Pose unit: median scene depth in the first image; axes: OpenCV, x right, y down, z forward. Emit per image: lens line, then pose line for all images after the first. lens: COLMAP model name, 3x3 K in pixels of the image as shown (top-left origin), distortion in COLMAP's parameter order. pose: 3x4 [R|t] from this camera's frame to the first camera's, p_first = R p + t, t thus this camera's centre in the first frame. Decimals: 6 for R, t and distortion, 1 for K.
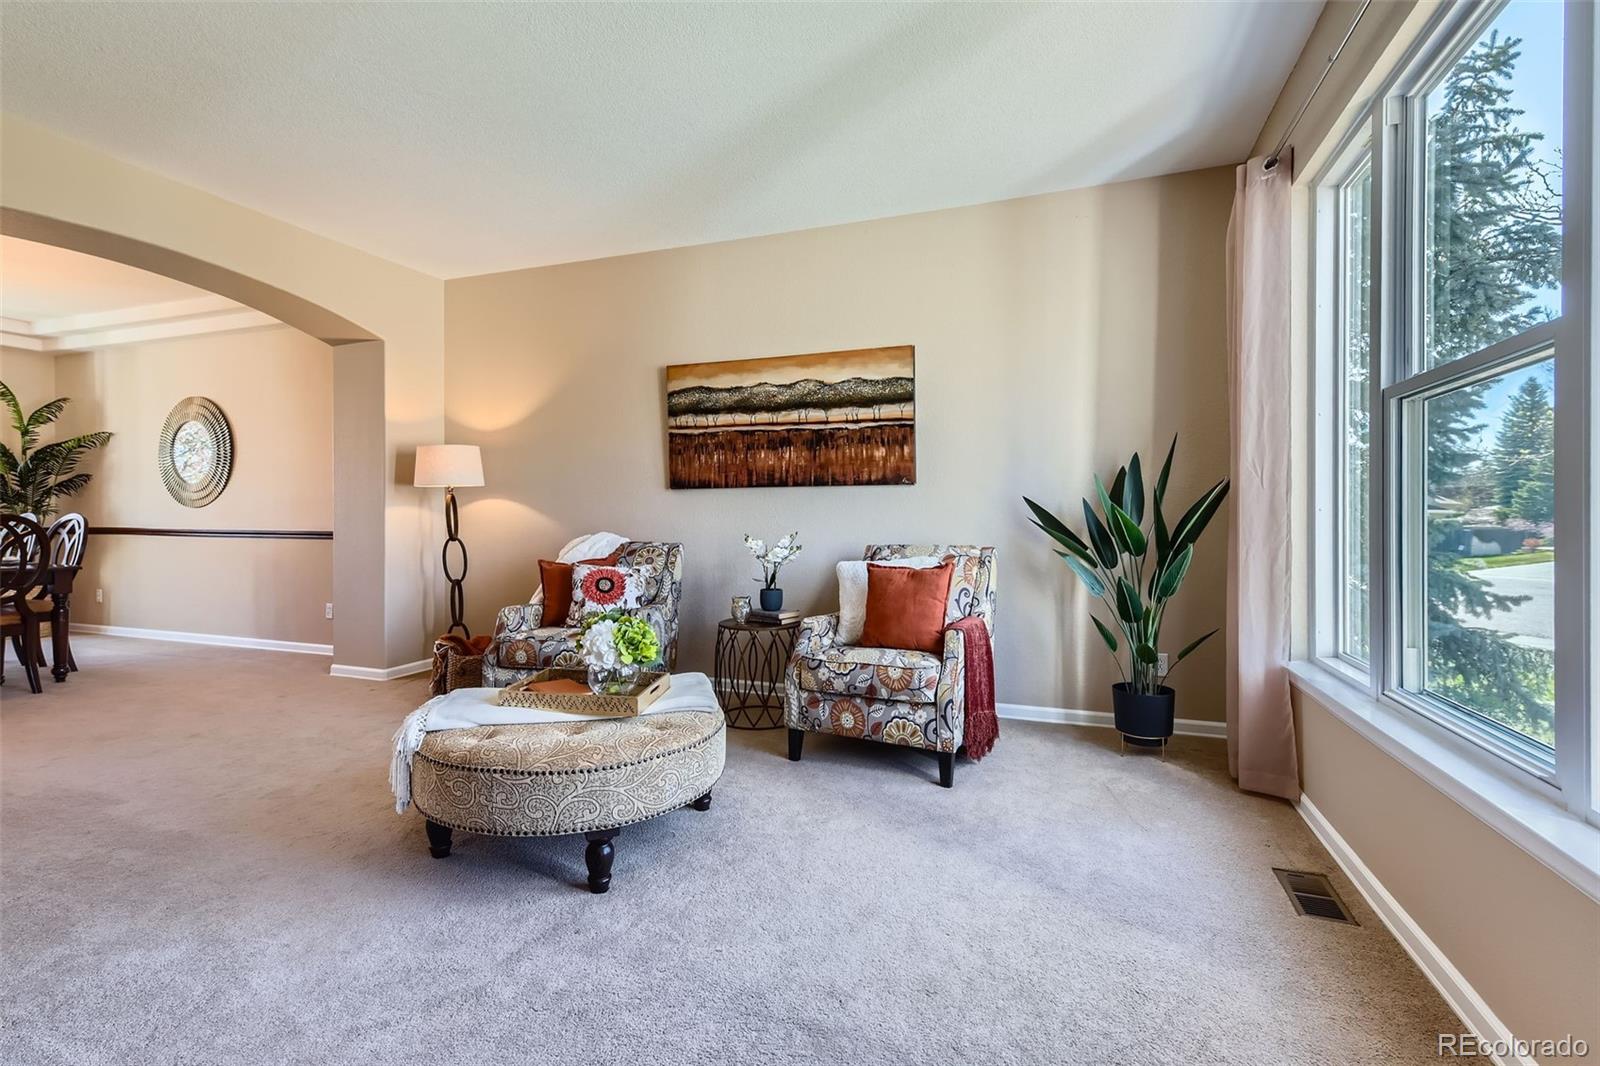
lens RADIAL K [[726.6, 0, 797.6], [0, 726.6, 526.6], [0, 0, 1]] dist [0.009242, -0.000795]
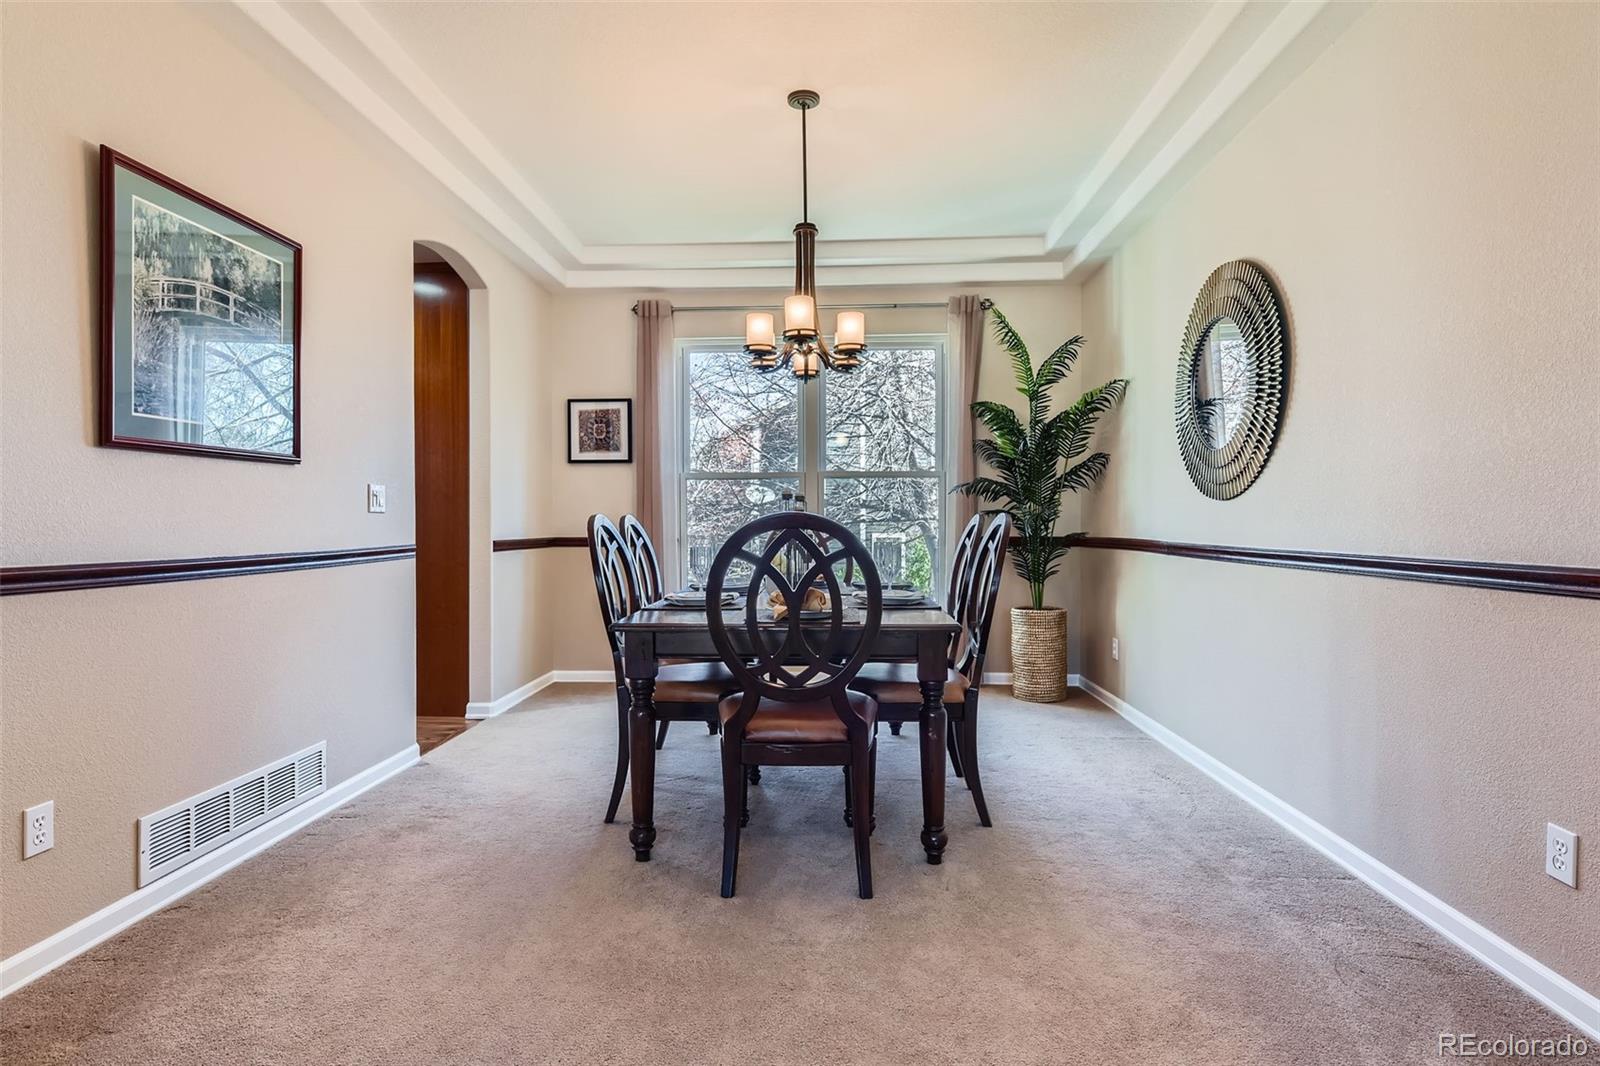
lens RADIAL K [[845.4, 0, 798.3], [0, 845.4, 529.7], [0, 0, 1]] dist [-0.000469, 0.000048]
pose [[0.303403, 0.006889, -0.952837, -0.372443], [-0.012592, 0.999916, 0.003220, -0.005711], [0.952779, 0.011021, 0.303464, 0.553287]]
